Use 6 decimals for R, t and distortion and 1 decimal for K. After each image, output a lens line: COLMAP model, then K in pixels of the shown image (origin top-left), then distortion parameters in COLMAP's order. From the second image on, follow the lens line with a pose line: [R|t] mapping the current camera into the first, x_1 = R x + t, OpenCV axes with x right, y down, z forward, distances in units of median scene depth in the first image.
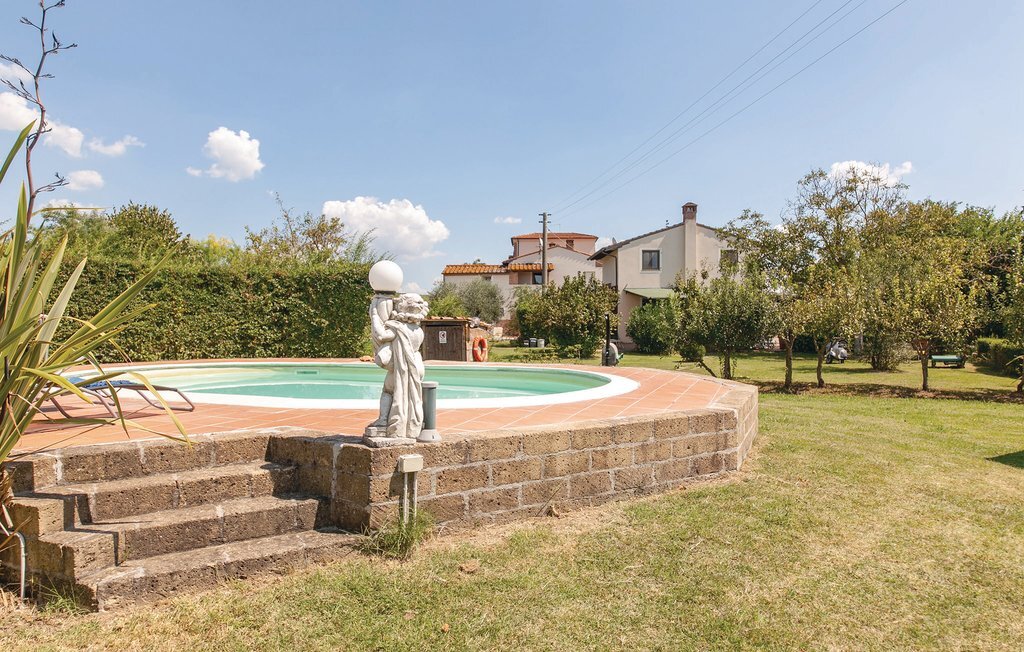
lens RADIAL K [[622.0, 0, 514.9], [0, 622.0, 340.2], [0, 0, 1]] dist [0.001500, 0.000013]
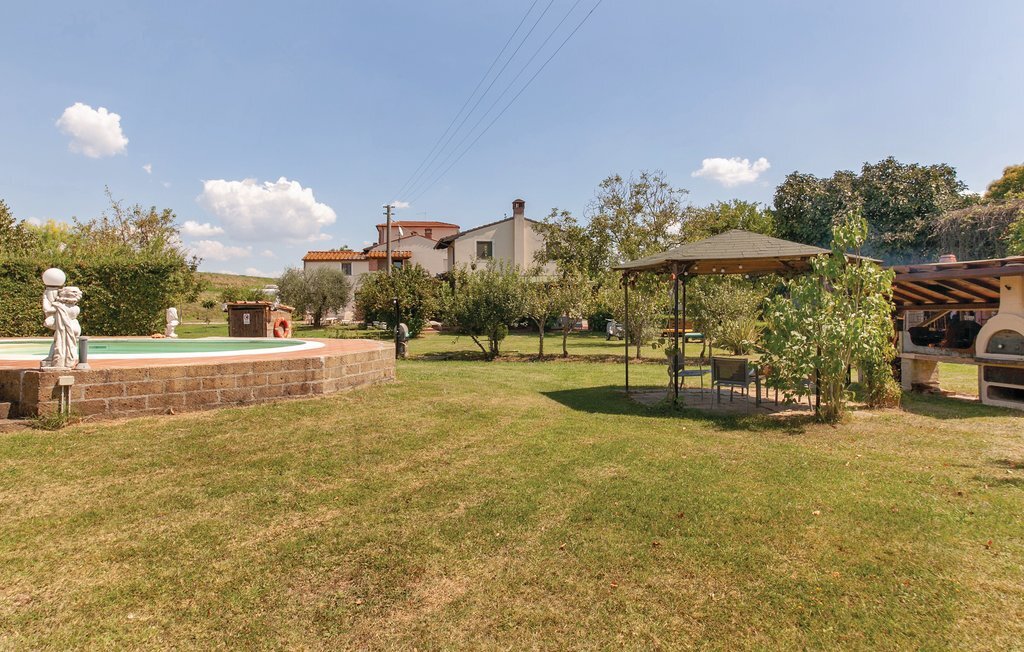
lens RADIAL K [[631.6, 0, 512.0], [0, 631.6, 326.0], [0, 0, 1]] dist [0.003640, -0.012854]
pose [[0.988926, -0.006534, 0.148268, 0.198727], [0.006520, 0.999979, 0.000577, 0.010805], [-0.148268, 0.000396, 0.988947, -0.236790]]
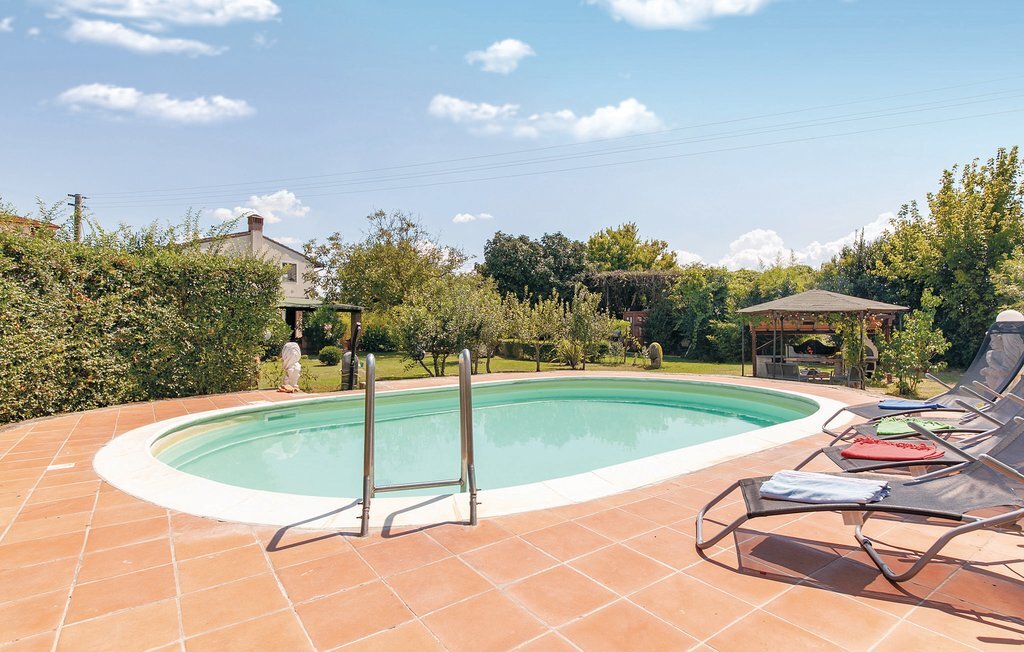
lens RADIAL K [[522.7, 0, 512.0], [0, 522.7, 326.0], [0, 0, 1]] dist [-0.001158, -0.000221]
pose [[0.517826, -0.003372, 0.855480, -0.502817], [0.023530, 0.999670, -0.010303, -0.026274], [-0.855163, 0.025465, 0.517734, 0.347466]]
